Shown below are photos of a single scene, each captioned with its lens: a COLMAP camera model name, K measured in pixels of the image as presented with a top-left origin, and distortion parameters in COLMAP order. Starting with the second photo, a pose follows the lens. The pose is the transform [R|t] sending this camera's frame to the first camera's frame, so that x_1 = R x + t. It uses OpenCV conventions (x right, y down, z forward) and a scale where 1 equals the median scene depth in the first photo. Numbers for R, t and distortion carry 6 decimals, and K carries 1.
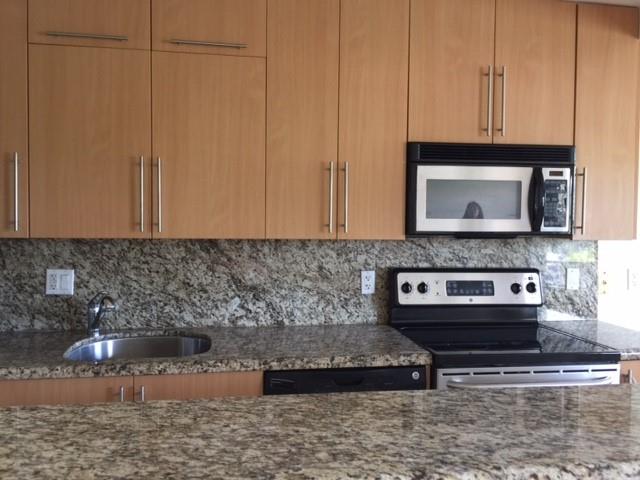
lens RADIAL K [[545.1, 0, 321.5], [0, 545.1, 234.1], [0, 0, 1]] dist [0.064178, -0.079912]
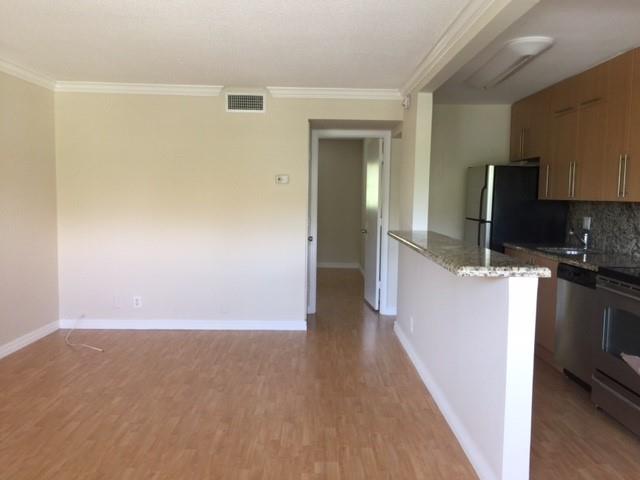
lens RADIAL K [[545.1, 0, 321.5], [0, 545.1, 234.1], [0, 0, 1]] dist [0.064178, -0.079912]
pose [[-0.142160, 0.059455, -0.988056, 1.594209], [-0.040517, 0.997008, 0.065823, 0.030847], [0.989014, 0.049390, -0.139326, 0.290997]]
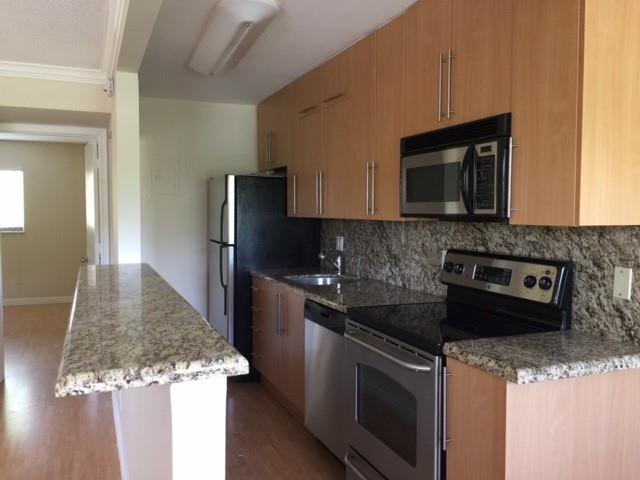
lens RADIAL K [[545.1, 0, 321.5], [0, 545.1, 234.1], [0, 0, 1]] dist [0.064178, -0.079912]
pose [[0.243469, 0.033231, -0.969339, 1.131950], [-0.022398, 0.999339, 0.028633, 0.007463], [0.969650, 0.014740, 0.244052, 0.483843]]
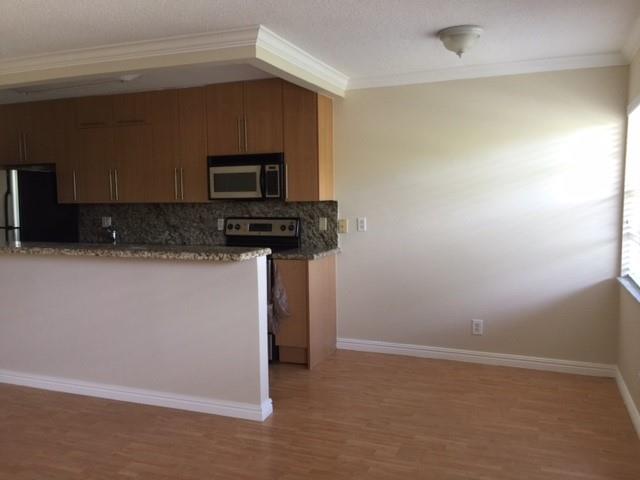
lens RADIAL K [[545.1, 0, 321.5], [0, 545.1, 234.1], [0, 0, 1]] dist [0.064178, -0.079912]
pose [[0.865545, 0.013966, -0.500636, 1.437299], [0.010869, 0.998852, 0.046655, 0.035134], [0.500713, -0.045824, 0.864399, -0.563371]]
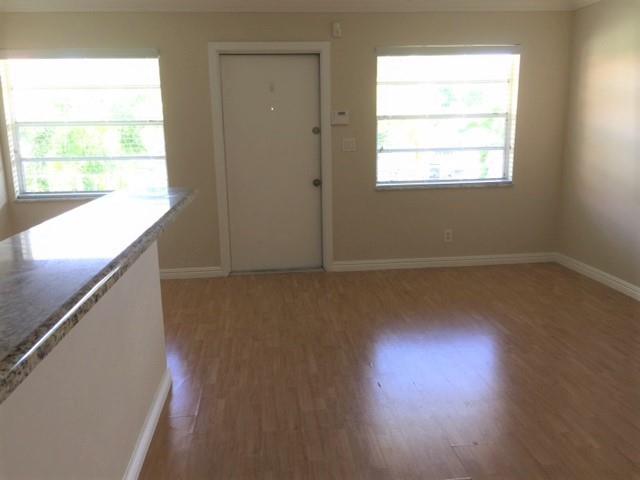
lens RADIAL K [[545.1, 0, 321.5], [0, 545.1, 234.1], [0, 0, 1]] dist [0.064178, -0.079912]
pose [[0.049191, -0.209530, 0.976564, -0.380237], [0.041378, 0.977336, 0.207612, 0.013205], [-0.997932, 0.030196, 0.056746, 0.089855]]
